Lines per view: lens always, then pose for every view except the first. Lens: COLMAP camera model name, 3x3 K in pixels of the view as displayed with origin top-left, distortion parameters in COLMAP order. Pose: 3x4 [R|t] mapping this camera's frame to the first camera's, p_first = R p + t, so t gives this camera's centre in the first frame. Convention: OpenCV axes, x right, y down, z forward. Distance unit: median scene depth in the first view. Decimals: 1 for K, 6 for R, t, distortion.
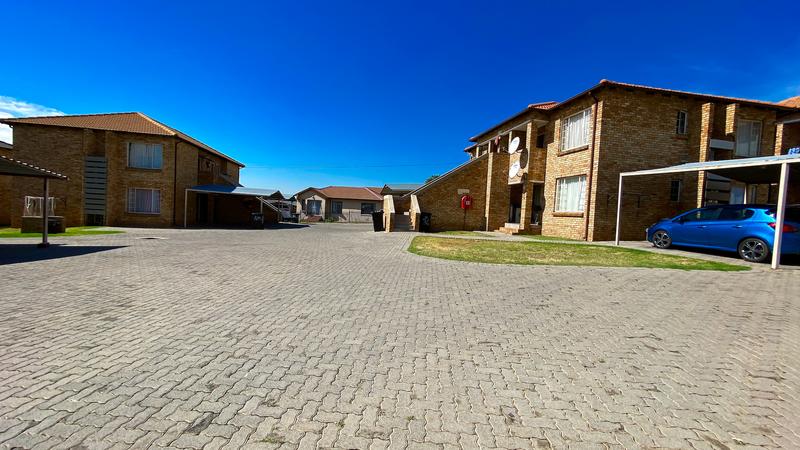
lens RADIAL K [[325.4, 0, 398.2], [0, 325.4, 224.8], [0, 0, 1]] dist [0.001042, -0.000347]
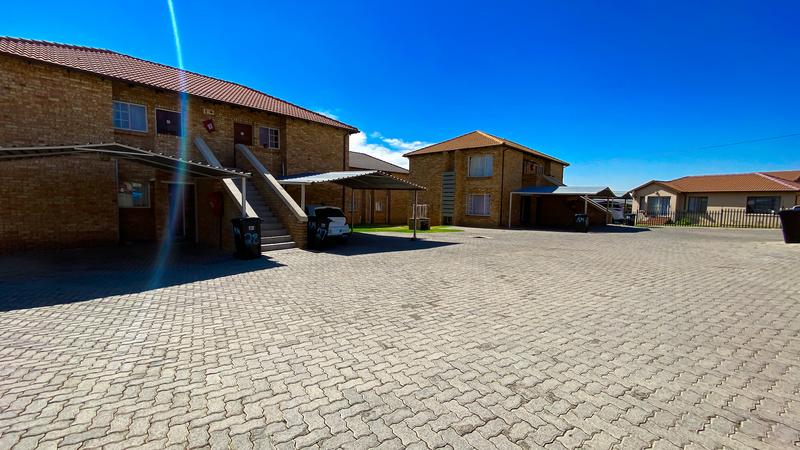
lens RADIAL K [[325.4, 0, 398.2], [0, 325.4, 224.8], [0, 0, 1]] dist [0.001042, -0.000347]
pose [[0.601659, 0.014584, -0.798620, -0.025179], [-0.017755, 0.999830, 0.004882, -0.001914], [0.798556, 0.011242, 0.601816, 0.084870]]
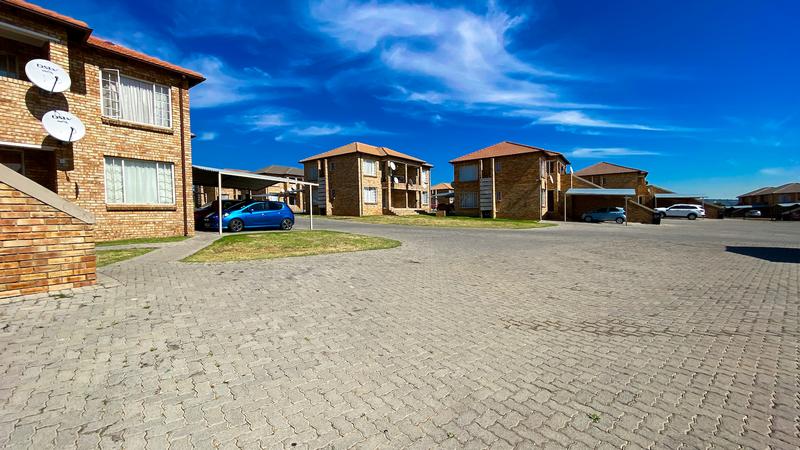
lens RADIAL K [[323.2, 0, 396.4], [0, 323.2, 225.0], [0, 0, 1]] dist [0.000943, 0.000171]
pose [[-0.709469, -0.062826, 0.701931, -0.503515], [0.005989, 0.995445, 0.095150, -0.067542], [-0.704711, 0.071710, -0.705861, 1.234401]]
